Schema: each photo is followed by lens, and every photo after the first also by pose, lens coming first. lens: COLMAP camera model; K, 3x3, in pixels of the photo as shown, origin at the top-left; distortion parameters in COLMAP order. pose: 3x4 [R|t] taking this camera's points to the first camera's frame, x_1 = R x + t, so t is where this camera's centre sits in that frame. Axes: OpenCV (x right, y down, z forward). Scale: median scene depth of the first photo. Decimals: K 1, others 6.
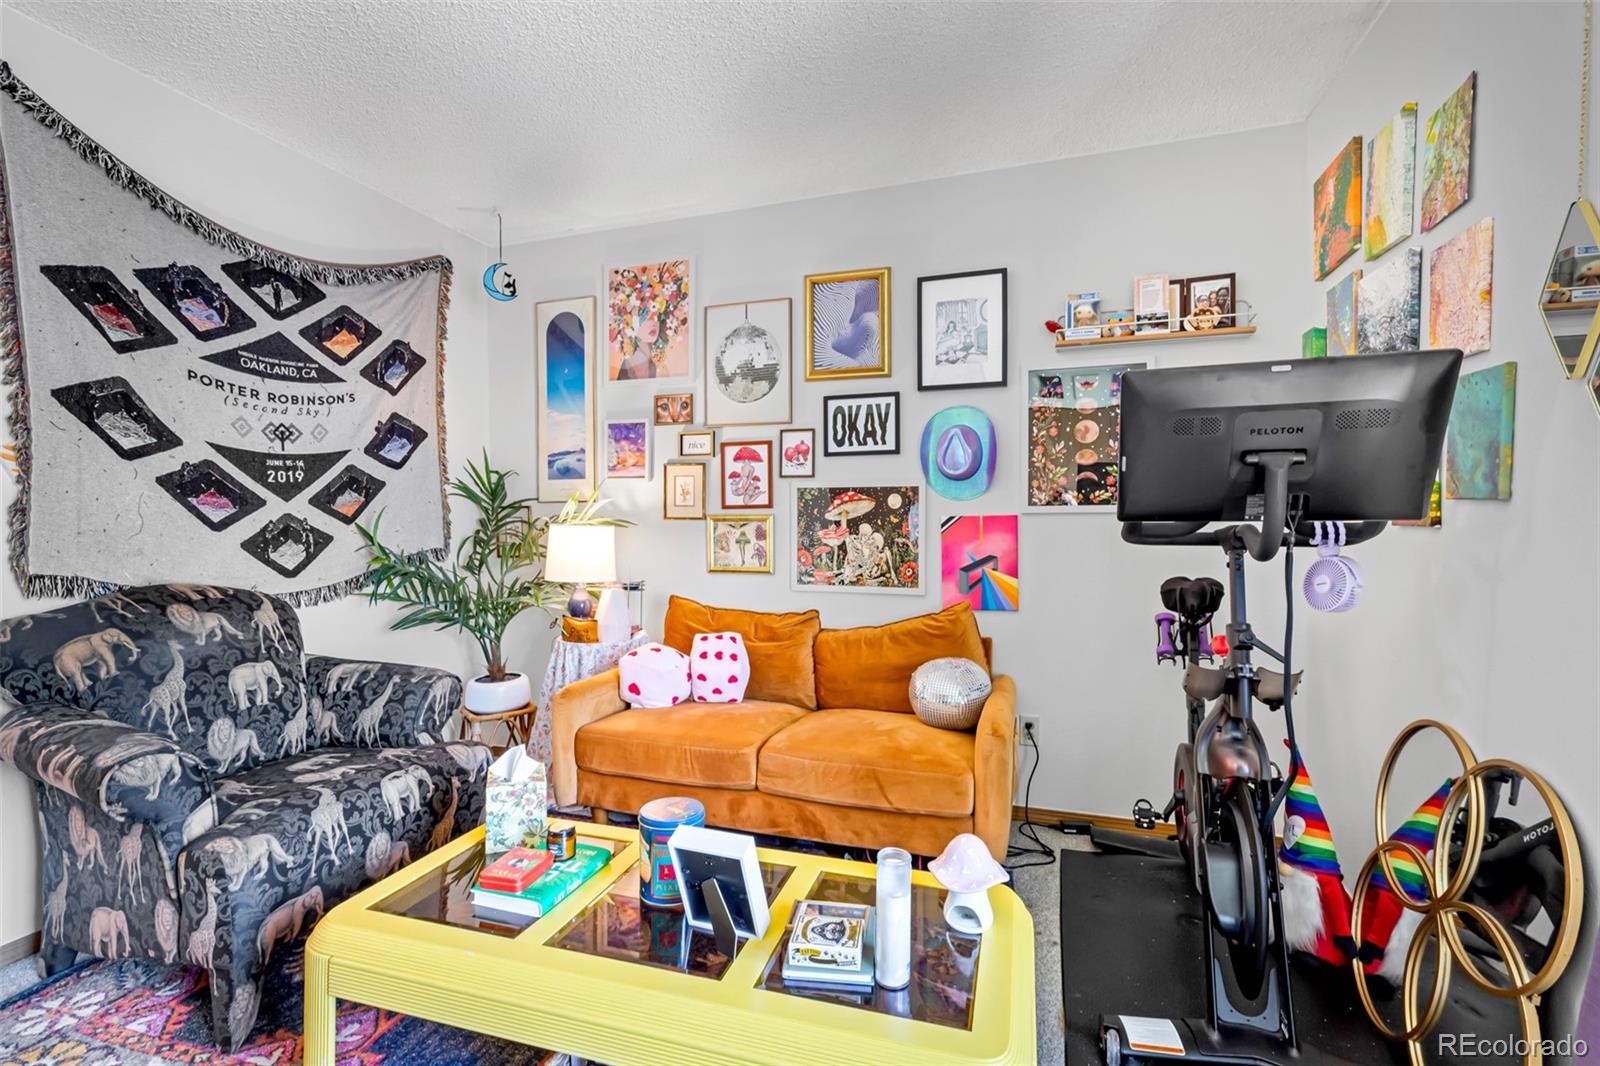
lens RADIAL K [[725.5, 0, 804.0], [0, 725.5, 531.5], [0, 0, 1]] dist [0.002742, 0.000729]
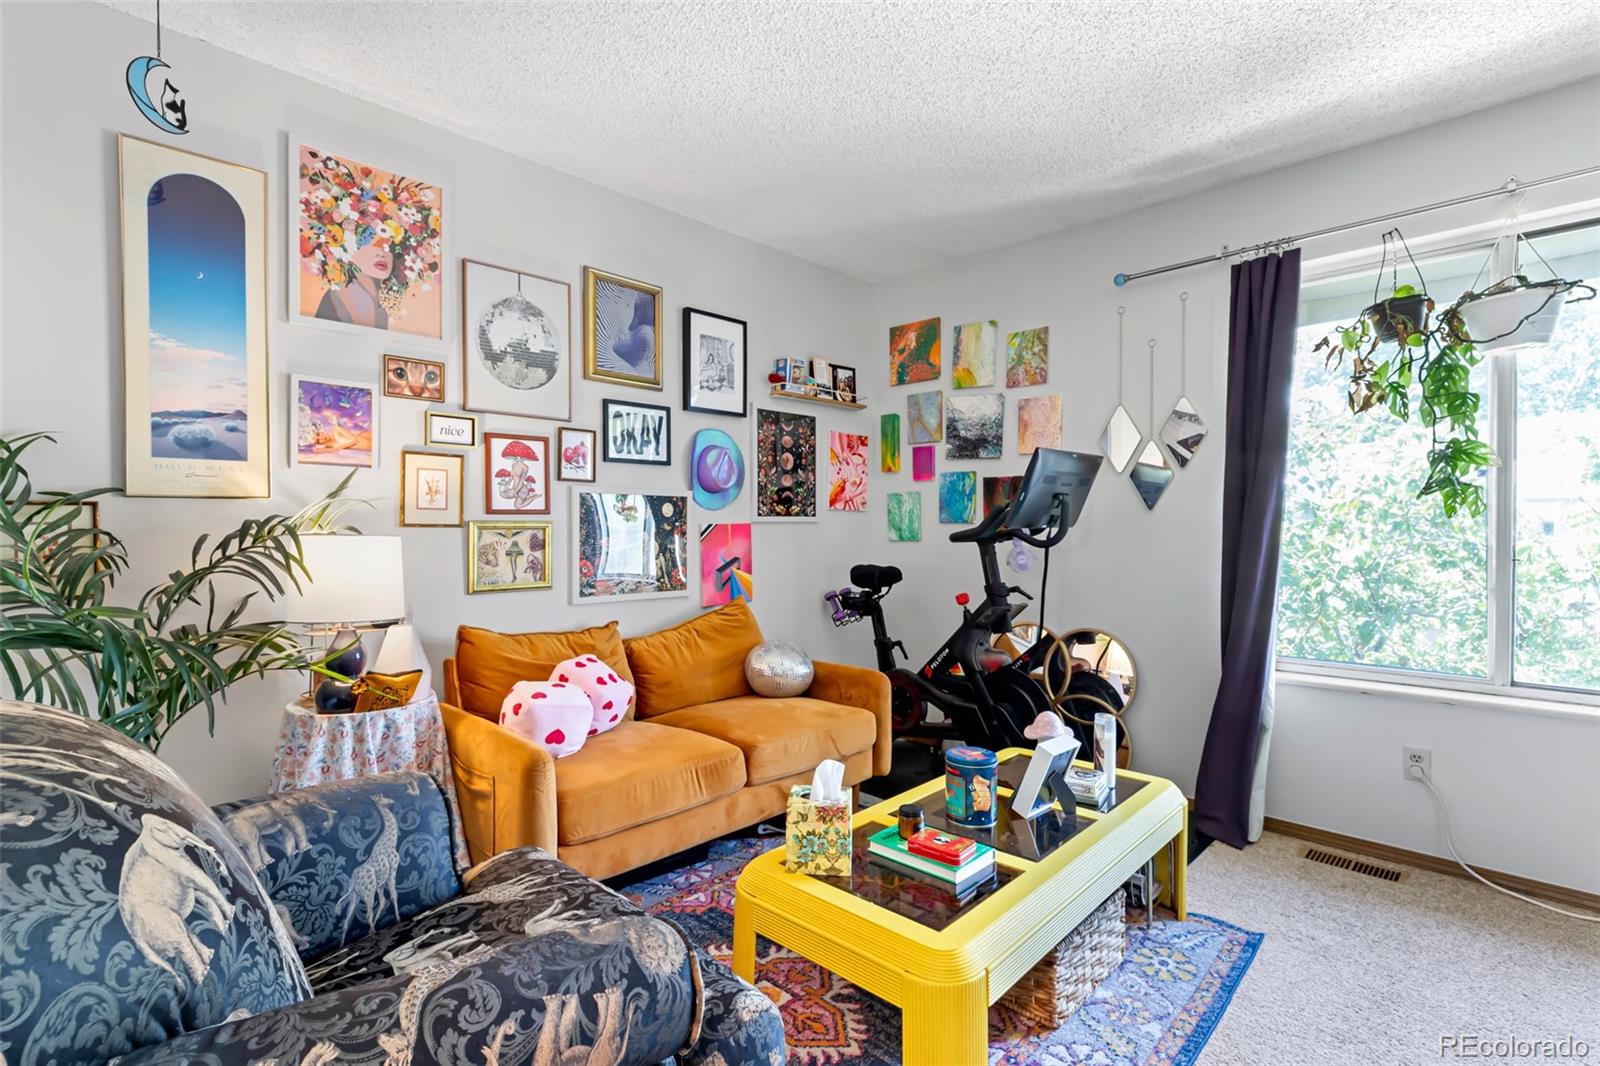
lens RADIAL K [[725.5, 0, 804.0], [0, 725.5, 531.5], [0, 0, 1]] dist [0.002742, 0.000729]
pose [[0.459561, -0.004391, 0.888135, -0.682228], [0.015180, 0.999881, -0.002911, -0.003786], [-0.888016, 0.014820, 0.459573, 0.317527]]
